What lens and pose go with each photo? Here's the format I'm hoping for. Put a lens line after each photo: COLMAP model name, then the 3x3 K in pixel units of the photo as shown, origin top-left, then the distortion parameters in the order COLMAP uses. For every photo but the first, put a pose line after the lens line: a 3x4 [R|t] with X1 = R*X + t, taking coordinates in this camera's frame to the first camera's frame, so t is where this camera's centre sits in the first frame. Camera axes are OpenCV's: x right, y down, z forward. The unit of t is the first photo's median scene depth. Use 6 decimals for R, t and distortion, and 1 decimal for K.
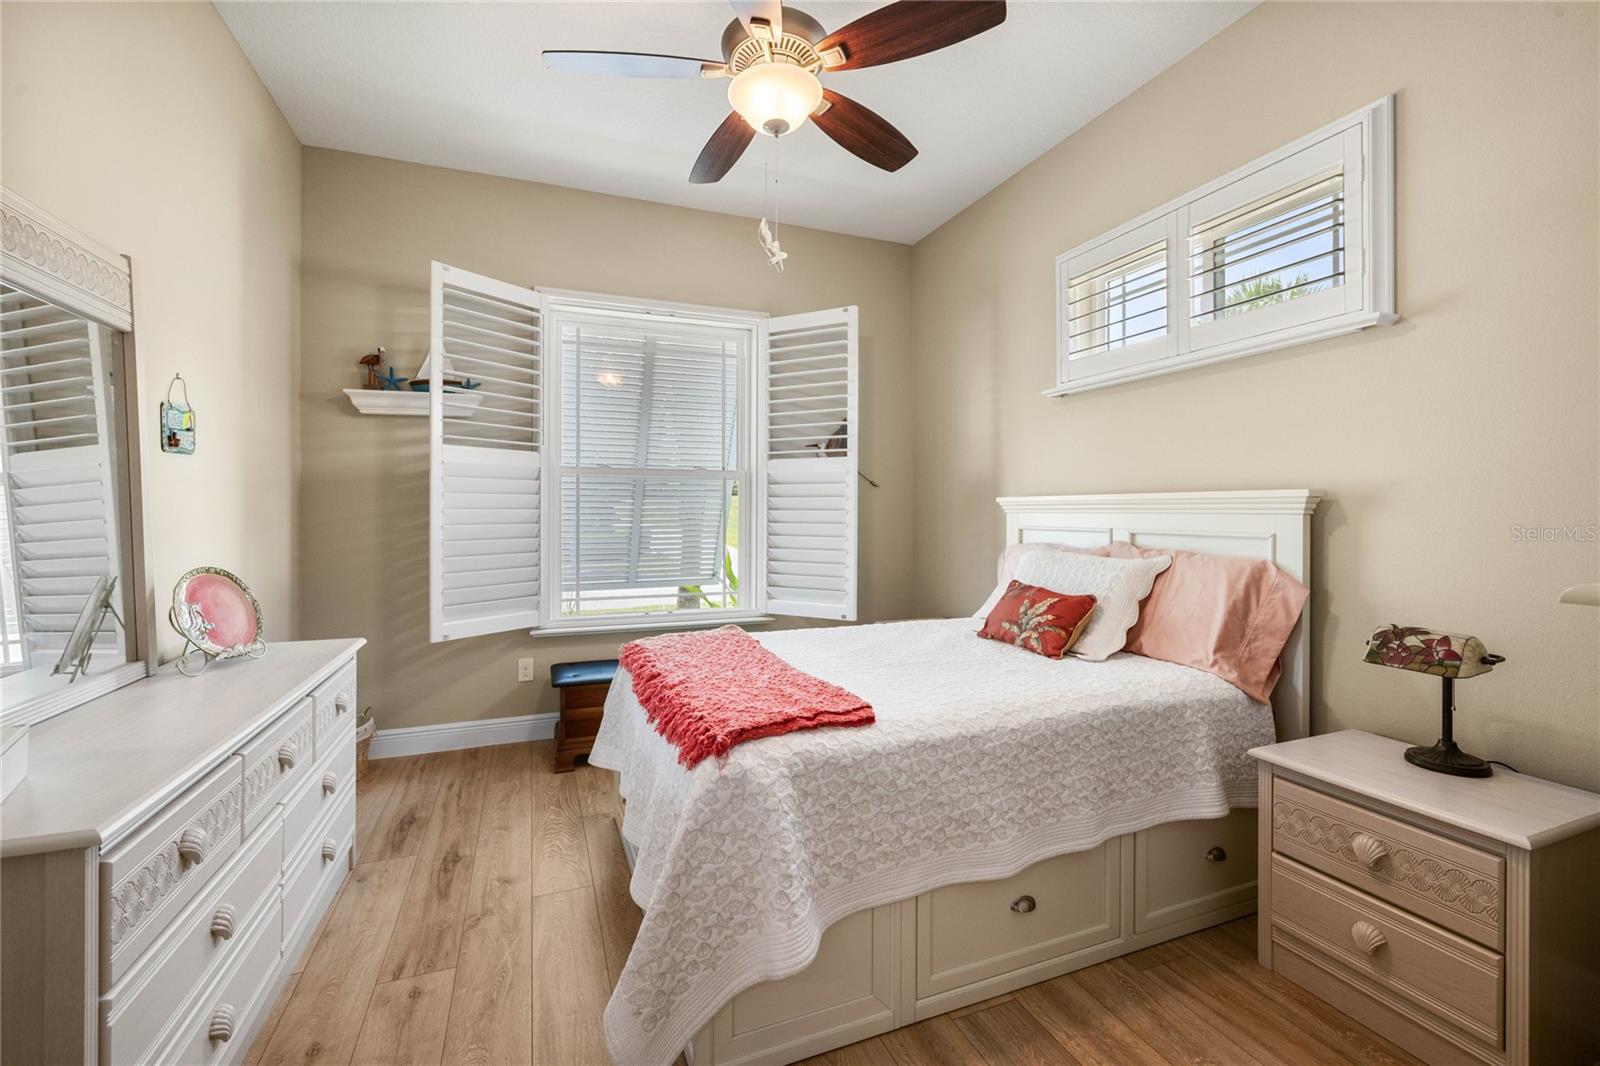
lens RADIAL K [[693.8, 0, 801.5], [0, 693.8, 507.8], [0, 0, 1]] dist [0.000208, 0.000013]
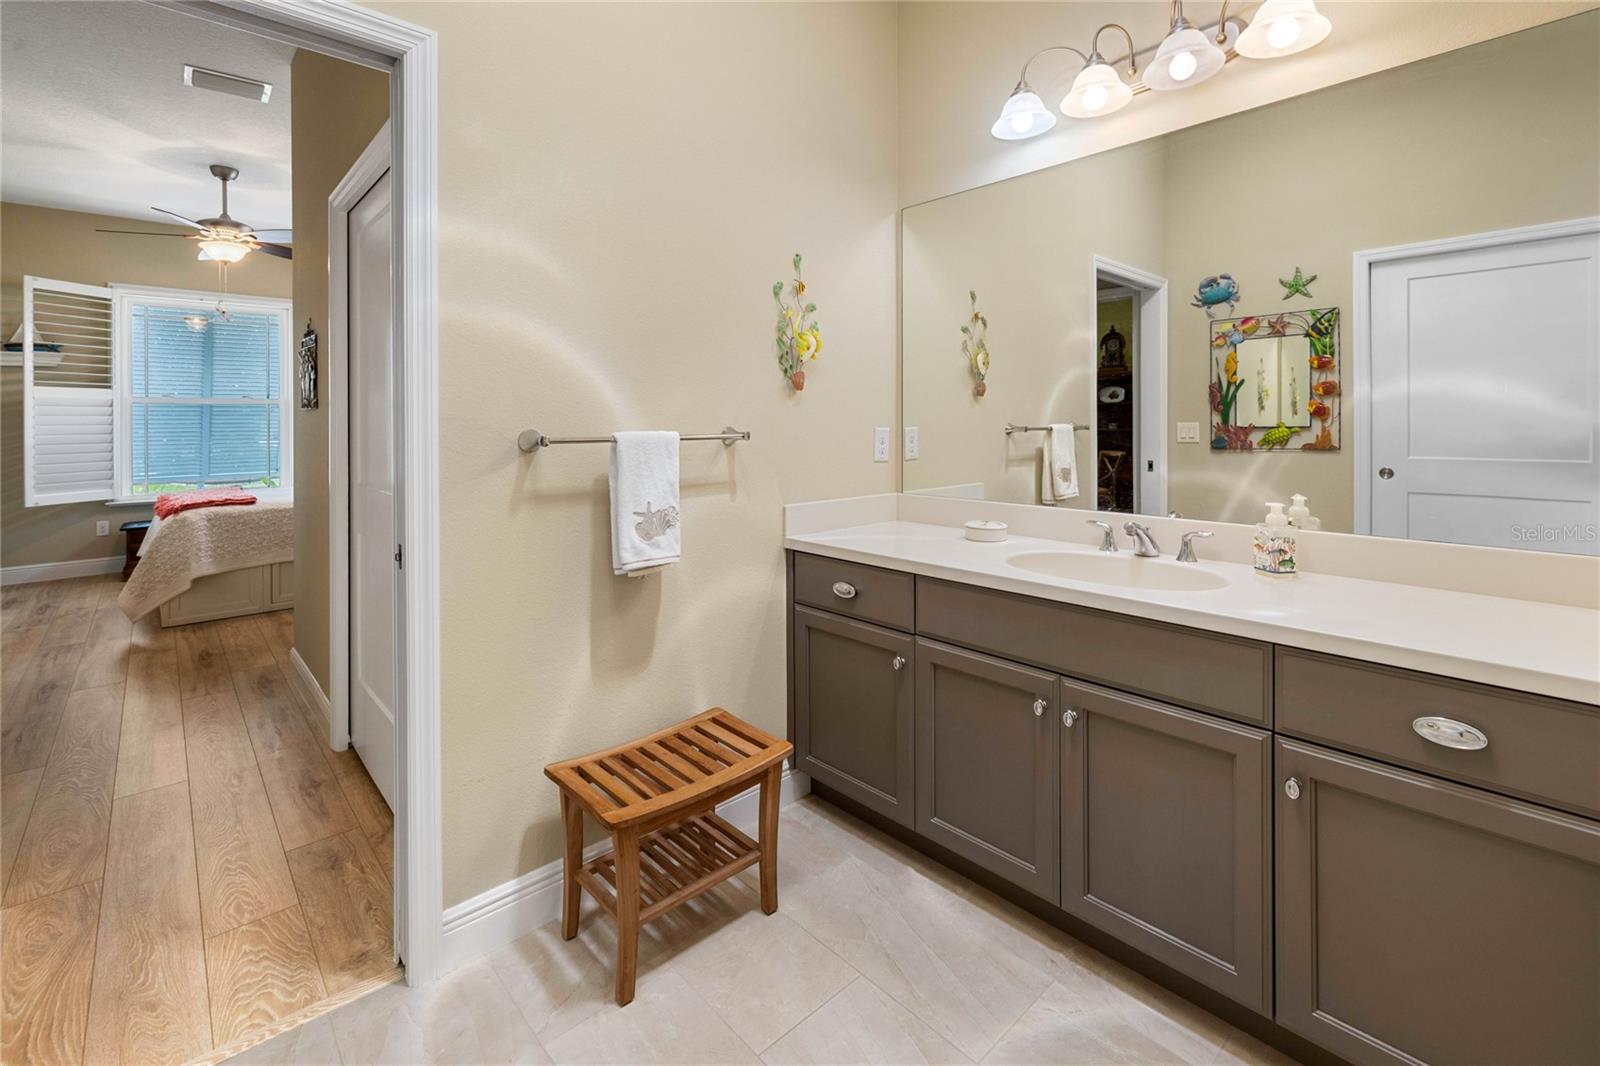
lens RADIAL K [[706.7, 0, 796.3], [0, 706.7, 422.1], [0, 0, 1]] dist [-0.001852, -0.000293]
pose [[0.933113, -0.004735, 0.359552, 0.541363], [0.005206, 0.999986, -0.000340, 0.003485], [-0.359545, 0.002189, 0.933125, -1.152245]]
